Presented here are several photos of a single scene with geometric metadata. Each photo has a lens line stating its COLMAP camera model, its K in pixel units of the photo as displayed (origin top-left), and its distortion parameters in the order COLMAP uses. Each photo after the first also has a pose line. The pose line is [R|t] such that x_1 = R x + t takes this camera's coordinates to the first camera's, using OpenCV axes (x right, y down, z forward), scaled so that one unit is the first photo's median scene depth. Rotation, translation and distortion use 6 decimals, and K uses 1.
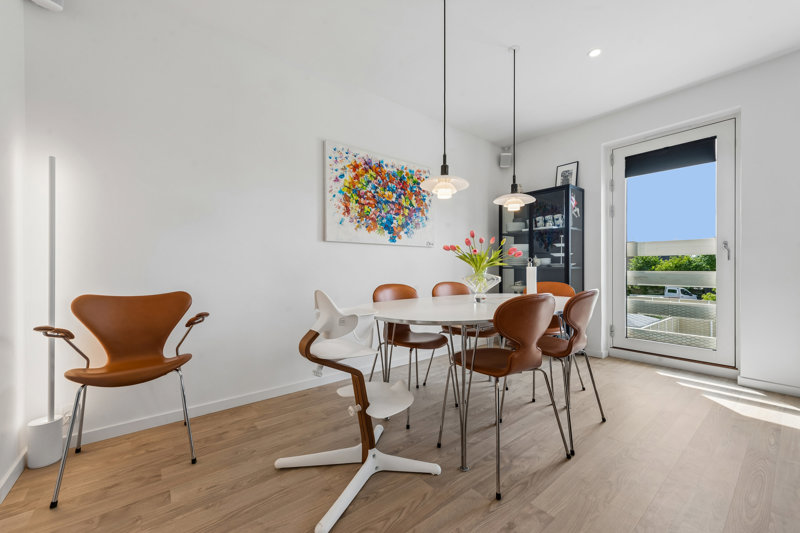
lens RADIAL K [[314.3, 0, 400.0], [0, 314.3, 270.0], [0, 0, 1]] dist [0.001478, 0.000058]
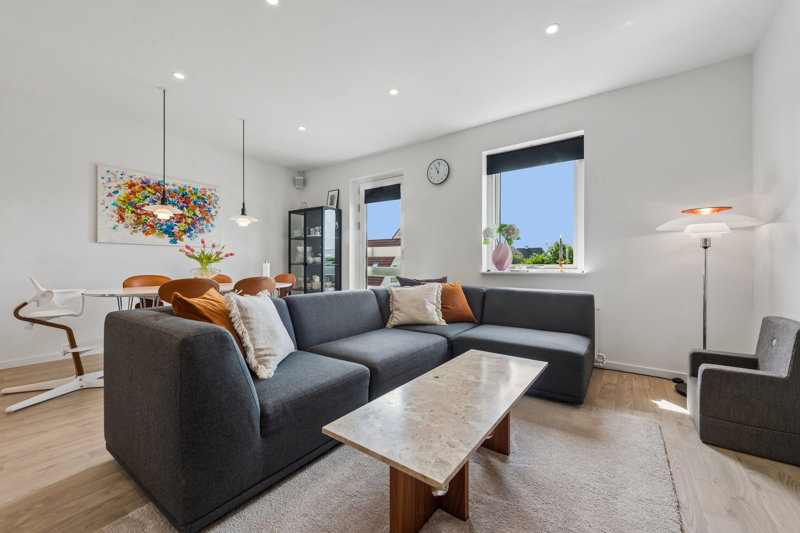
lens RADIAL K [[313.2, 0, 400.0], [0, 313.2, 266.5], [0, 0, 1]] dist [-0.000939, -0.000156]
pose [[0.961722, 0.008416, 0.273899, 0.548738], [-0.009002, 0.999959, 0.000881, -0.004208], [-0.273880, -0.003313, 0.961758, -0.521903]]
